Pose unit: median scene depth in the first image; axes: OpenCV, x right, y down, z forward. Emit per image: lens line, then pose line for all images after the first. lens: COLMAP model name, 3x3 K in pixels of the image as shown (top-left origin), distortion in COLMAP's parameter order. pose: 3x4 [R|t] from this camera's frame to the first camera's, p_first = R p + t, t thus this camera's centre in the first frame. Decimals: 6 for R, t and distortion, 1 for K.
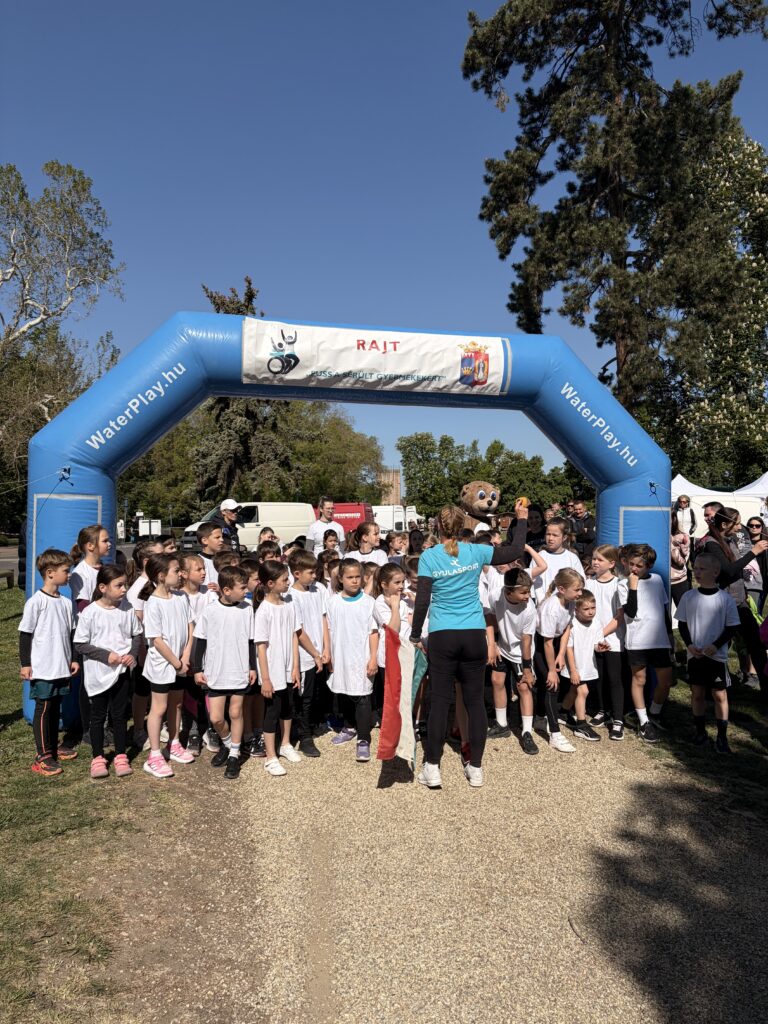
lens RADIAL K [[776.5, 0, 388.8], [0, 776.5, 521.0], [0, 0, 1]] dist [0.010042, -0.001667]
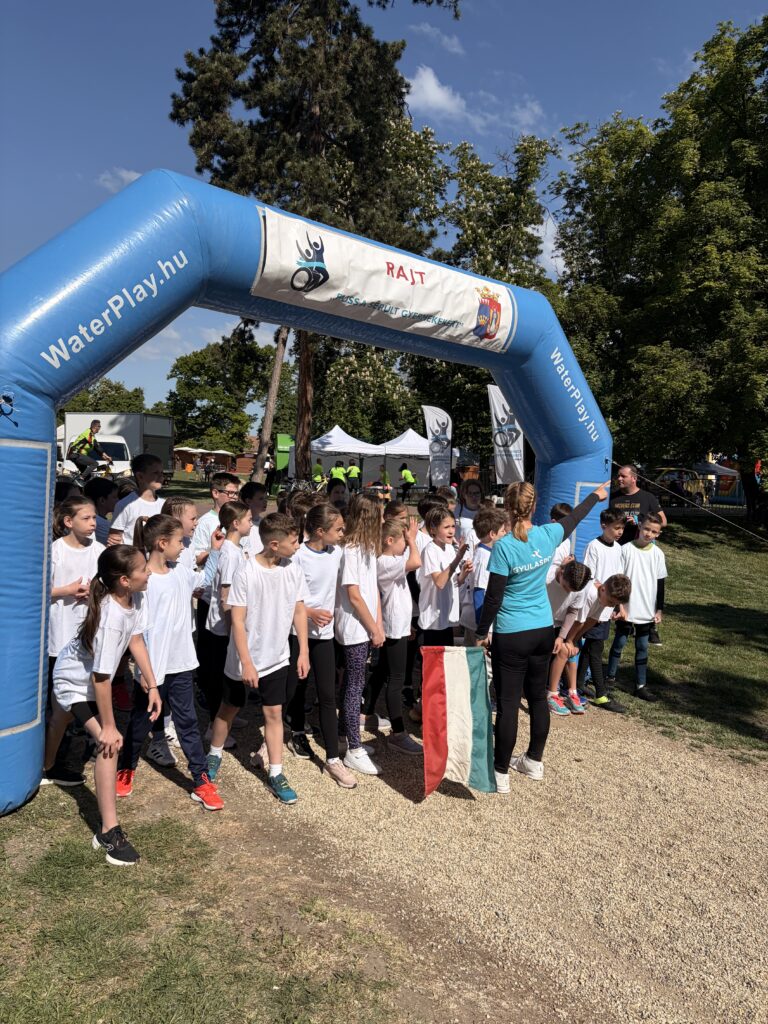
lens RADIAL K [[770.4, 0, 358.8], [0, 770.4, 510.8], [0, 0, 1]] dist [0.065525, -0.081366]
pose [[0.865011, 0.016319, 0.501487, -0.140080], [-0.052430, 0.996939, 0.057994, -0.008150], [-0.499006, -0.076459, 0.863219, 0.099097]]
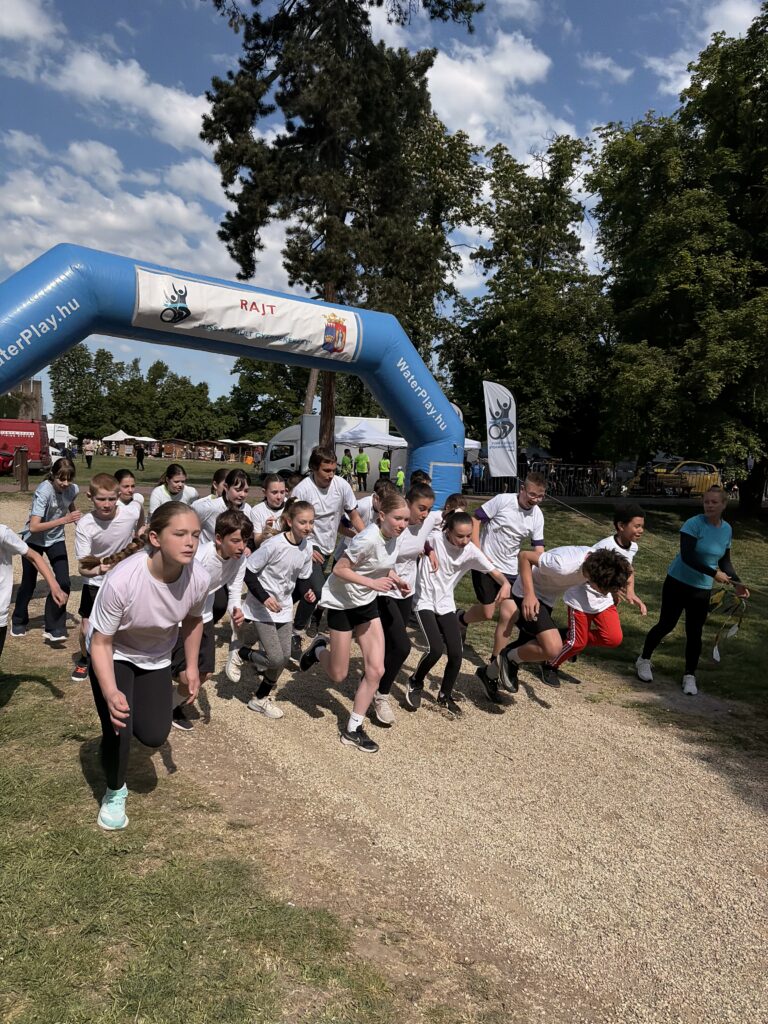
lens RADIAL K [[790.4, 0, 384.0], [0, 790.4, 512.0], [0, 0, 1]] dist [0.089631, -0.102044]
pose [[0.899816, 0.023849, 0.435618, -0.105919], [-0.059265, 0.995931, 0.067892, -0.006767], [-0.432226, -0.086907, 0.897568, -0.037833]]
